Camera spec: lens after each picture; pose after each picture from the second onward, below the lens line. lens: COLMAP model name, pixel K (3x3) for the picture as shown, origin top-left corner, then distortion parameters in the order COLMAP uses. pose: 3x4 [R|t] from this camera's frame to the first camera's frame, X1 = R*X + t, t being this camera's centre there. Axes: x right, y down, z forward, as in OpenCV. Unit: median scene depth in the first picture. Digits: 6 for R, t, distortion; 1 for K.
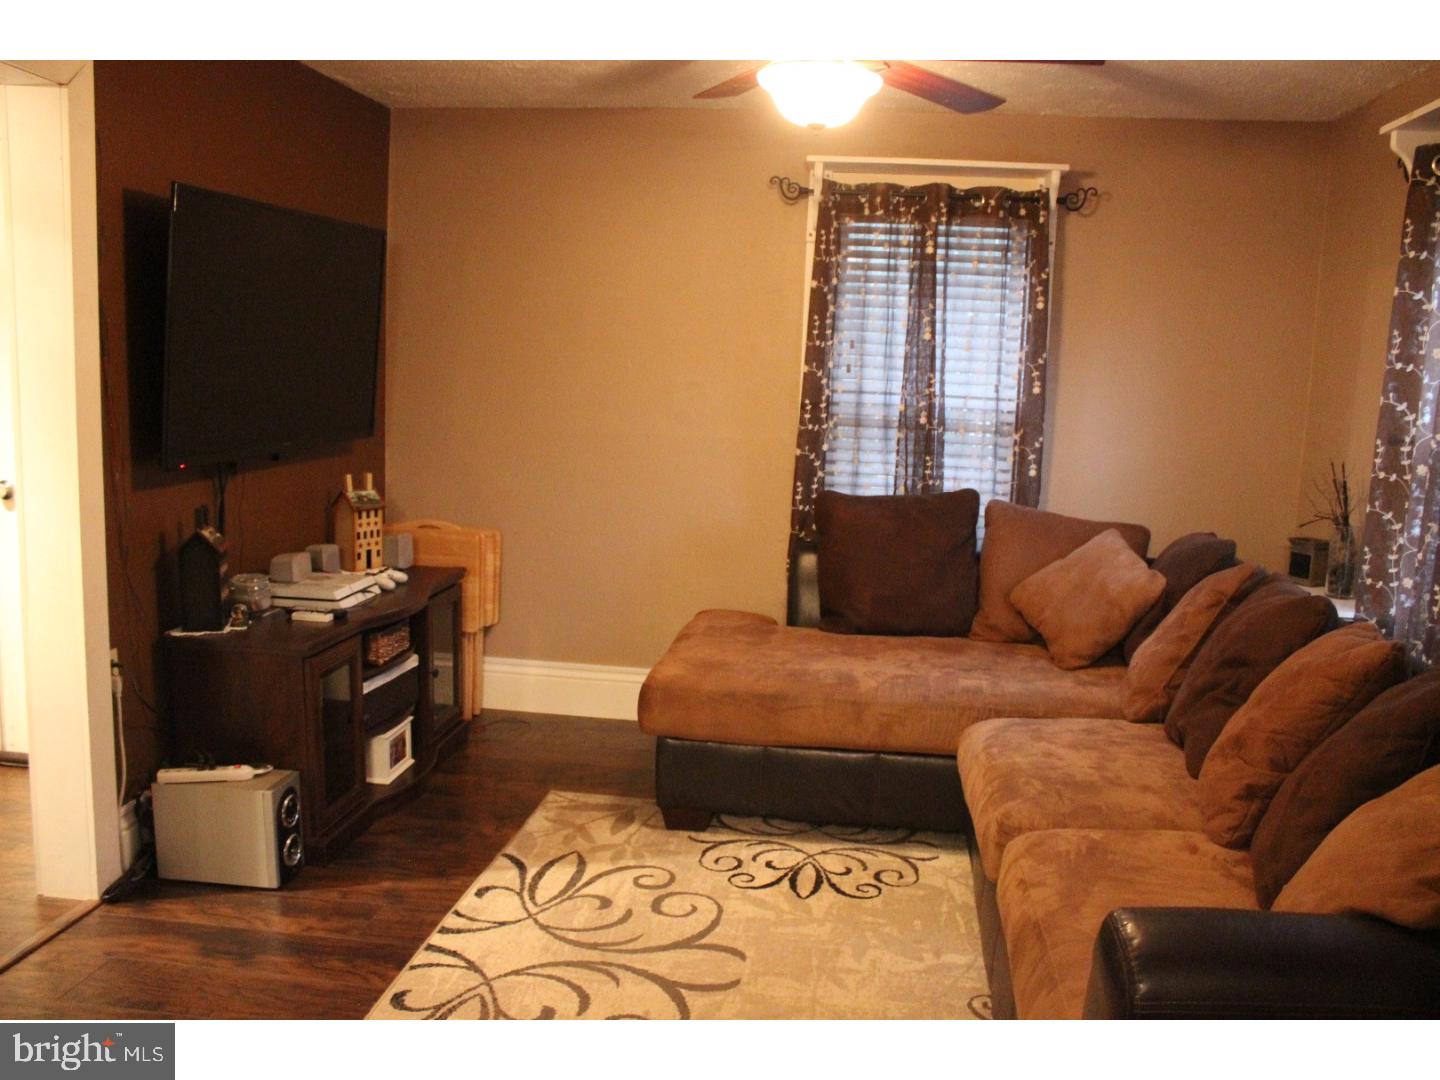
lens RADIAL K [[1178.4, 0, 720.0], [0, 1178.4, 540.0], [0, 0, 1]] dist [-0.158550, 0.146357]
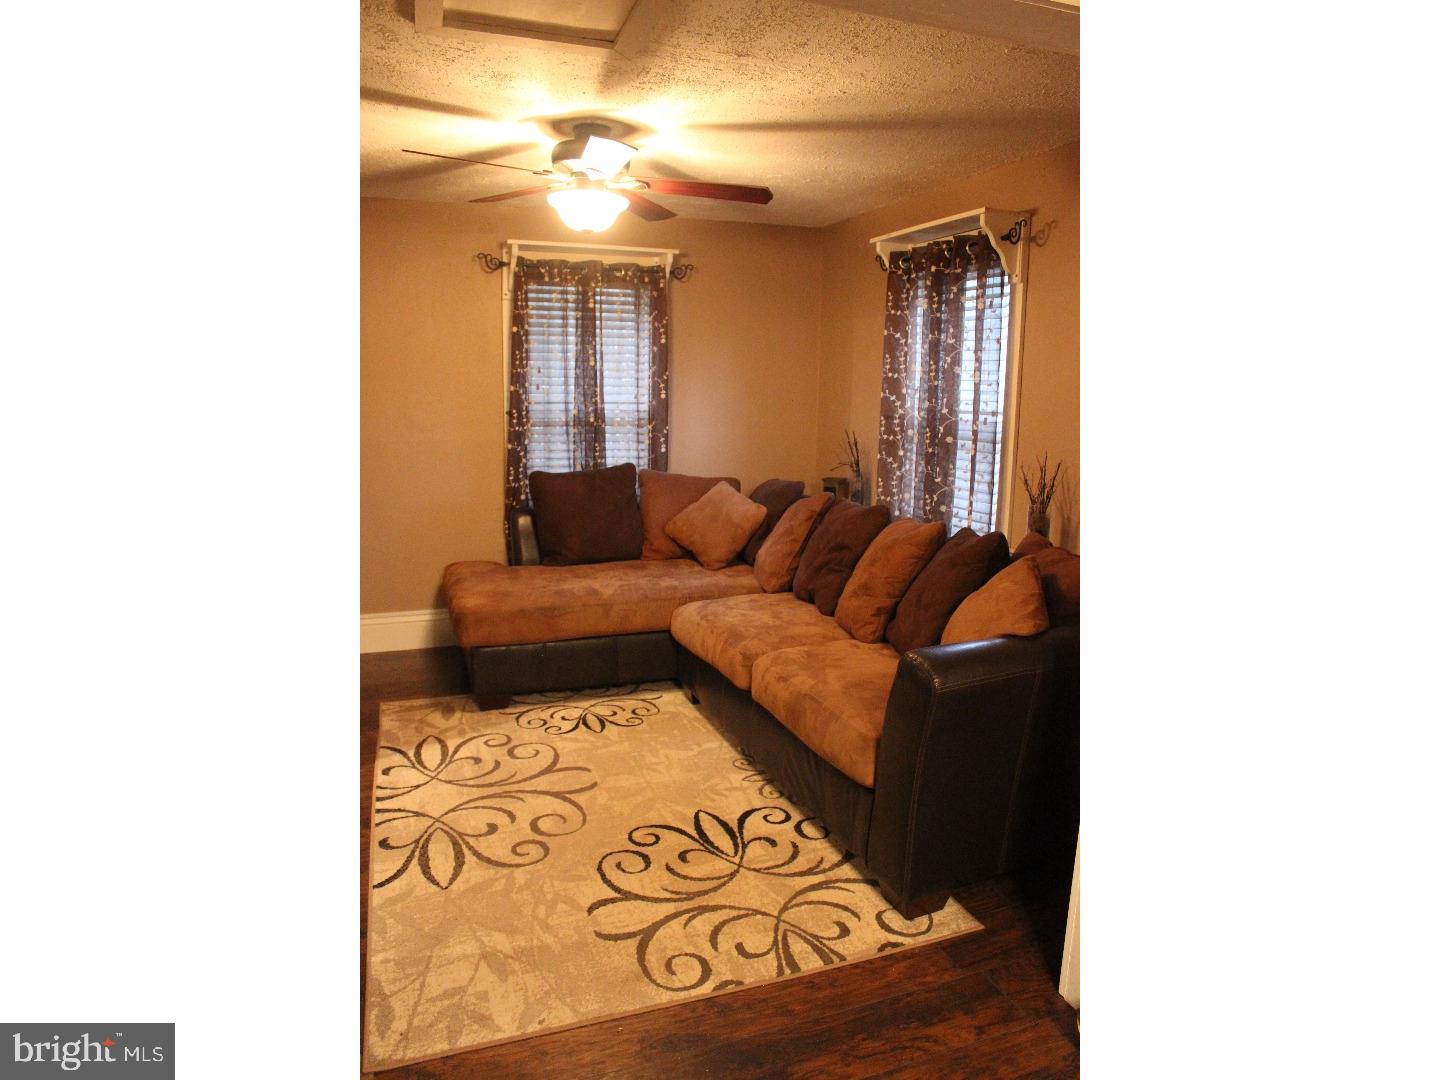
lens RADIAL K [[878.1, 0, 720.0], [0, 878.1, 540.0], [0, 0, 1]] dist [-0.100094, 0.000534]
pose [[0.889865, -0.105155, 0.443939, -0.207767], [0.088856, 0.994387, 0.057430, 0.001248], [-0.447487, -0.011658, 0.894215, -0.080311]]
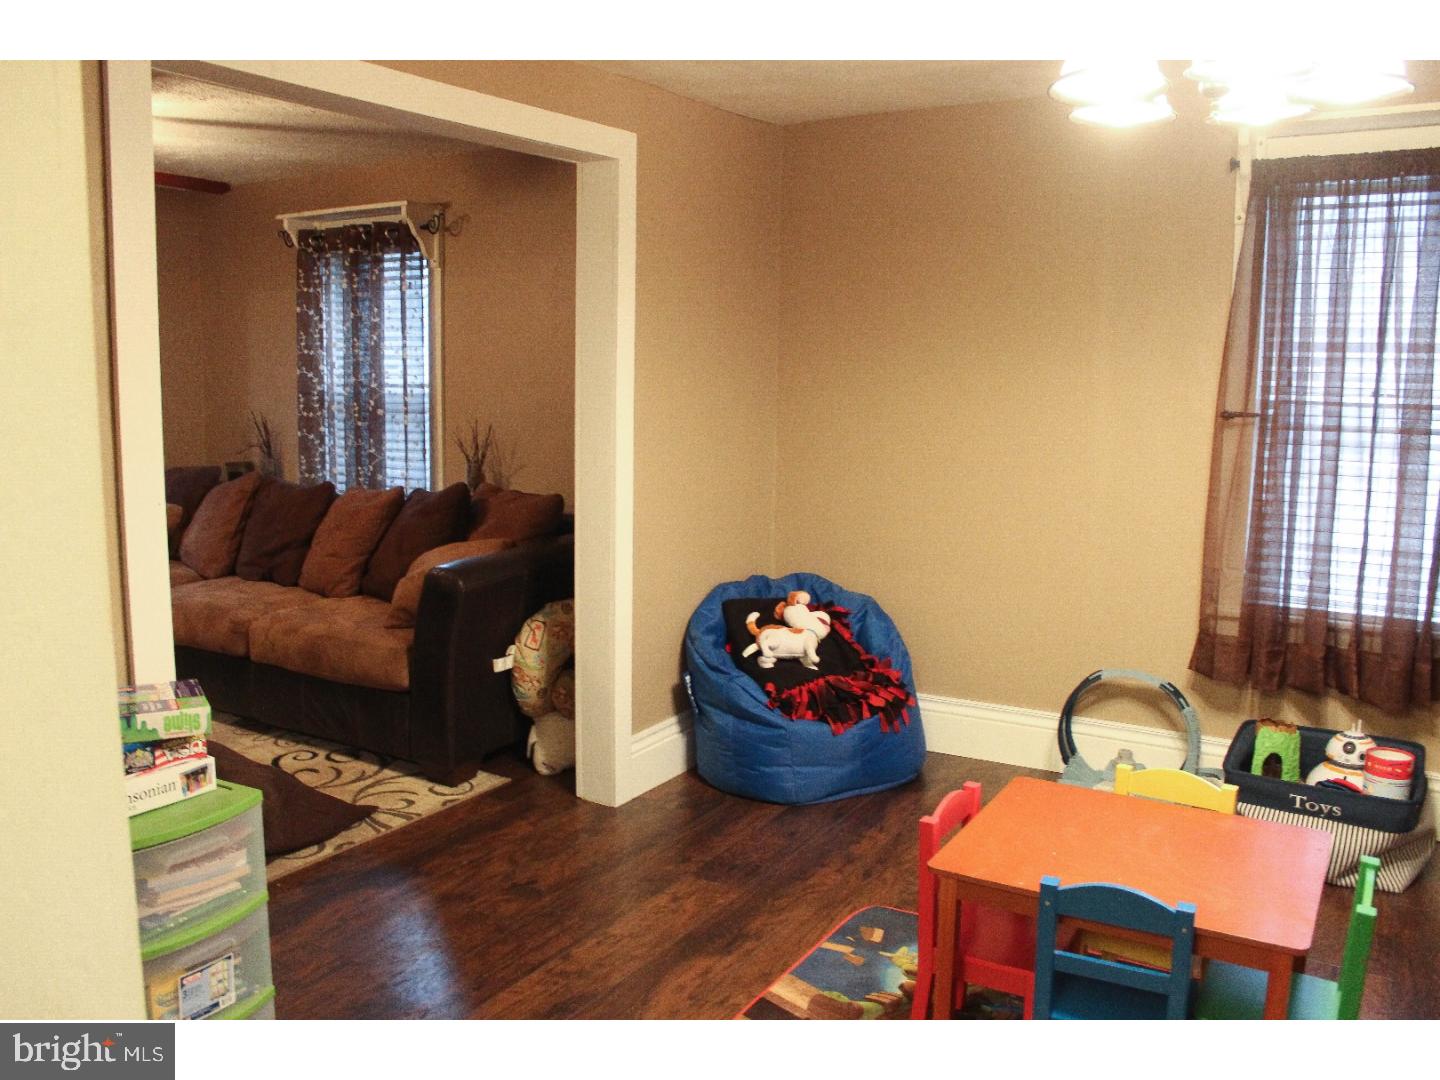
lens RADIAL K [[1178.4, 0, 720.0], [0, 1178.4, 540.0], [0, 0, 1]] dist [-0.158550, 0.146357]
pose [[0.418265, -0.163930, 0.893410, -0.605975], [0.141655, 0.983317, 0.114108, 0.016812], [-0.897211, 0.078829, 0.434508, -0.262362]]
